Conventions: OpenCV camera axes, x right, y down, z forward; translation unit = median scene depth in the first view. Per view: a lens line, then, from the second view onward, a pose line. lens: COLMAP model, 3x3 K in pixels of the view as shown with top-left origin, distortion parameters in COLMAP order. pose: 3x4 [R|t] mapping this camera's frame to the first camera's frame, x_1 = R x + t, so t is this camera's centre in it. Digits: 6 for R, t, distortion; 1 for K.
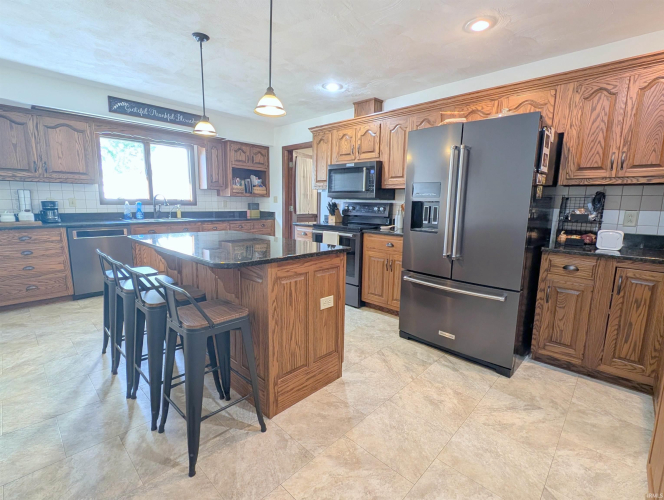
lens RADIAL K [[310.2, 0, 332.0], [0, 310.2, 250.0], [0, 0, 1]] dist [-0.000410, -0.000291]
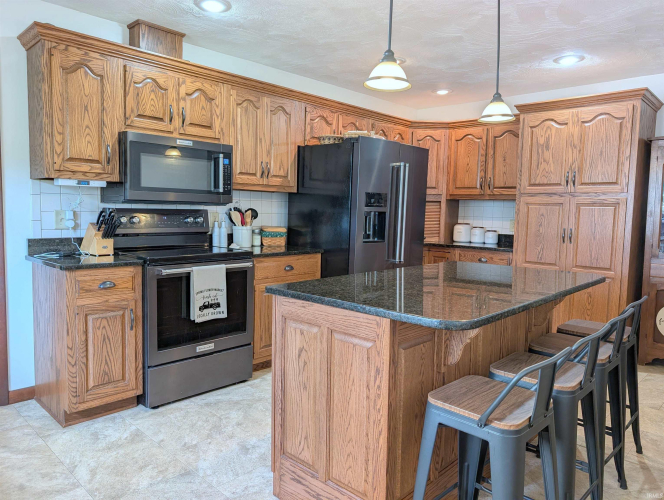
lens RADIAL K [[479.0, 0, 332.0], [0, 479.0, 250.0], [0, 0, 1]] dist [-0.004155, -0.003409]
pose [[-0.001602, -0.101155, 0.994869, -0.803649], [0.127529, 0.986727, 0.100532, -0.137430], [-0.991834, 0.127036, 0.011320, 0.751980]]
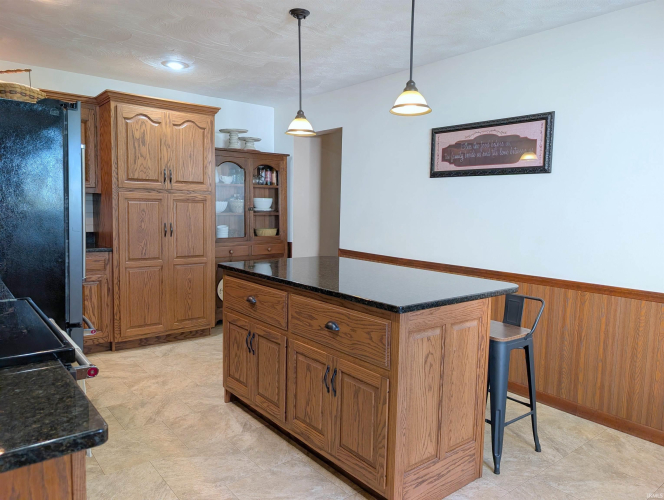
lens RADIAL K [[479.0, 0, 332.0], [0, 479.0, 250.0], [0, 0, 1]] dist [-0.004155, -0.003409]
pose [[-0.991156, -0.049881, 0.122967, -0.259005], [-0.020158, 0.972504, 0.232012, -0.220968], [-0.131159, 0.227482, -0.964909, 1.306434]]
